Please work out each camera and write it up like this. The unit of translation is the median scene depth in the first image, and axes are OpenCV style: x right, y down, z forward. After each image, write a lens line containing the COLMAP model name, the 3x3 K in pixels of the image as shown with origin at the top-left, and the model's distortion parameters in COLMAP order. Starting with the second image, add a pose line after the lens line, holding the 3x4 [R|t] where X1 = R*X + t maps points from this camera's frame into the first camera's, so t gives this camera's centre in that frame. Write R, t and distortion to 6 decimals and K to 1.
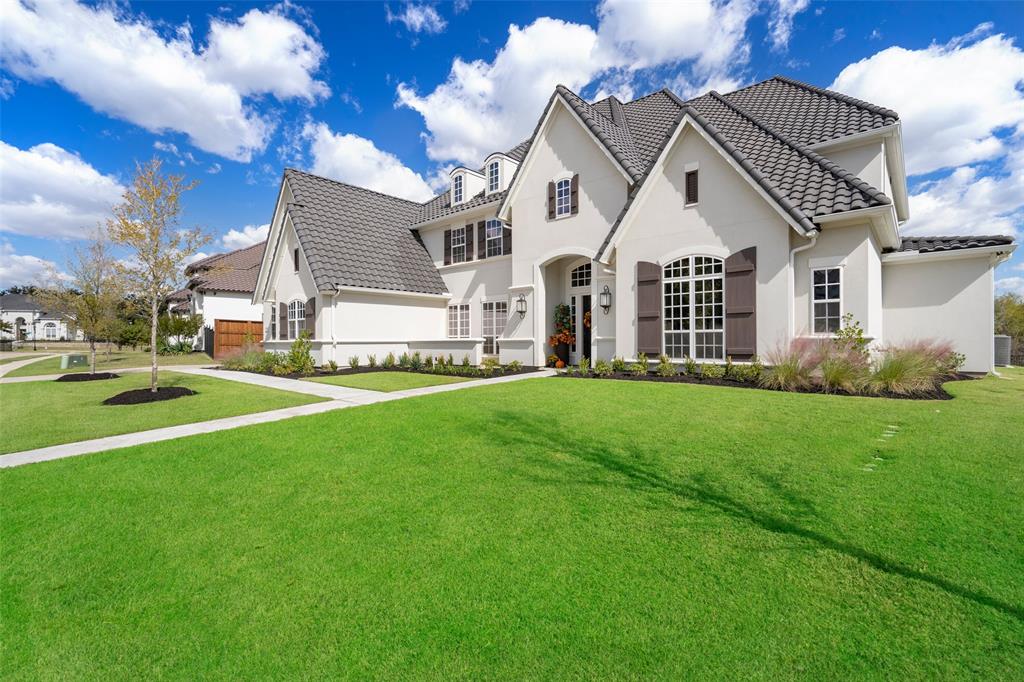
lens RADIAL K [[469.1, 0, 507.8], [0, 469.1, 343.5], [0, 0, 1]] dist [-0.002858, -0.000223]
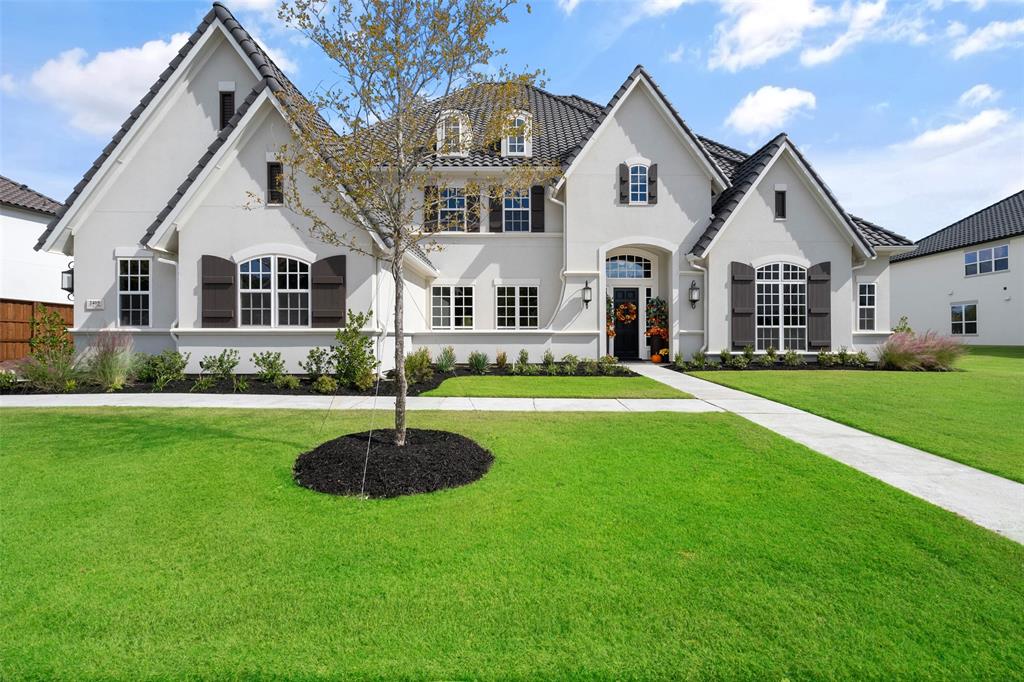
lens RADIAL K [[471.9, 0, 528.7], [0, 471.9, 335.7], [0, 0, 1]] dist [-0.002057, -0.000009]
pose [[0.731340, 0.007855, 0.681968, -0.845156], [-0.002077, 0.999955, -0.009289, 0.008220], [-0.682010, 0.005377, 0.731323, 0.548059]]
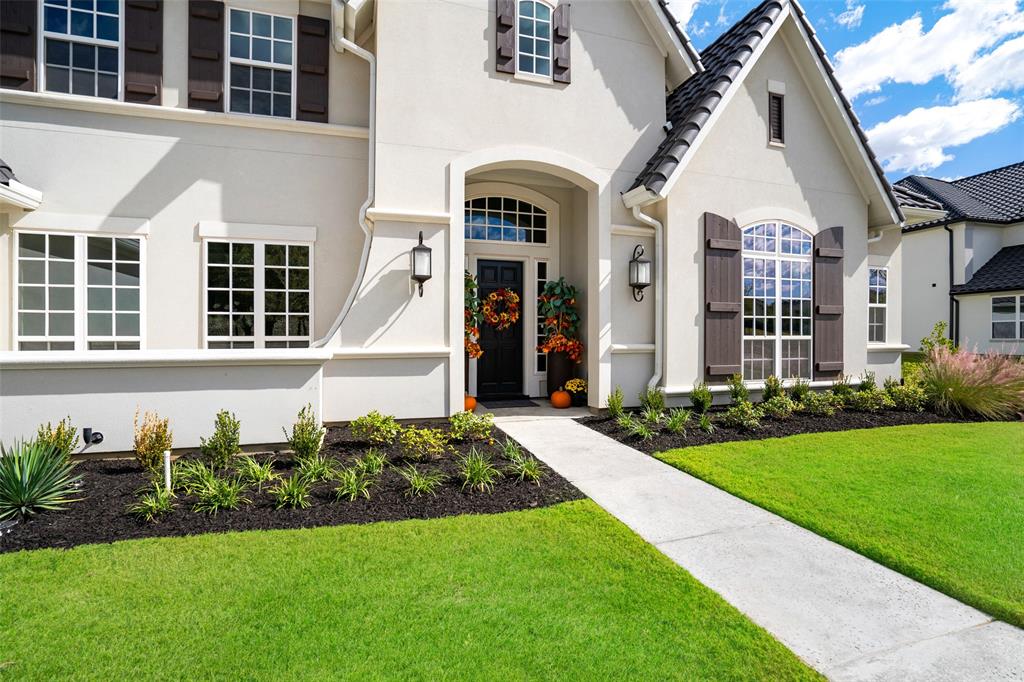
lens RADIAL K [[466.0, 0, 512.0], [0, 466.0, 341.0], [0, 0, 1]] dist [-0.030786, 0.000732]
pose [[0.509289, -0.004824, 0.860582, -0.335143], [-0.000914, 0.999981, 0.006147, -0.024344], [-0.860595, -0.003917, 0.509275, 0.957996]]
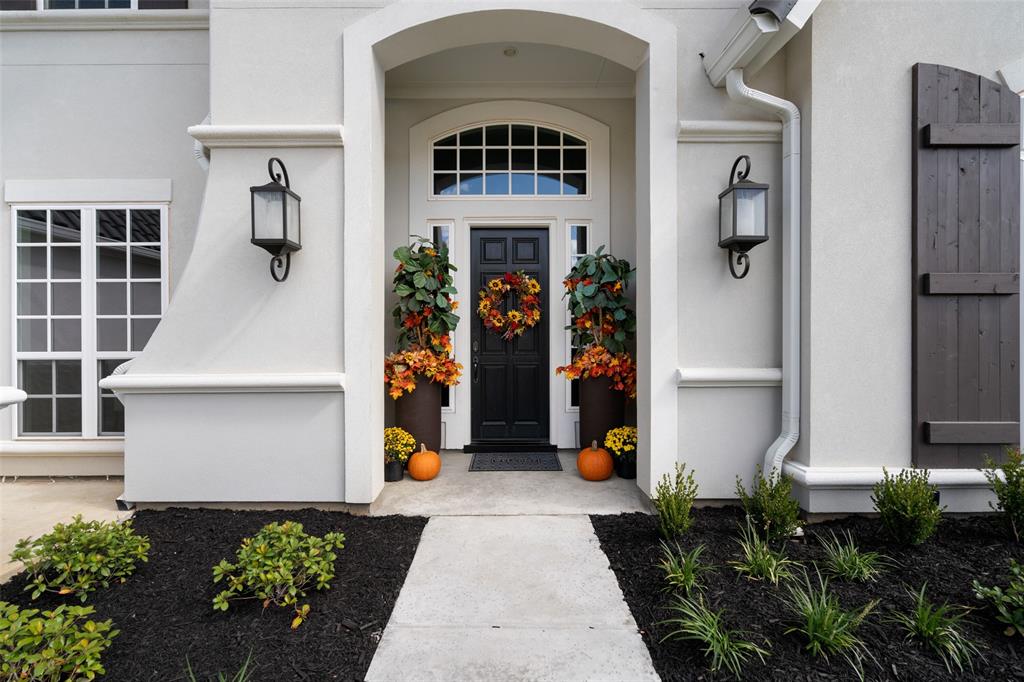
lens RADIAL K [[459.7, 0, 507.8], [0, 459.7, 341.2], [0, 0, 1]] dist [0.002645, 0.000541]
pose [[0.738872, 0.001259, 0.673845, -0.041731], [0.000789, 0.999996, -0.002733, -0.032436], [-0.673845, 0.002551, 0.738868, 1.010025]]
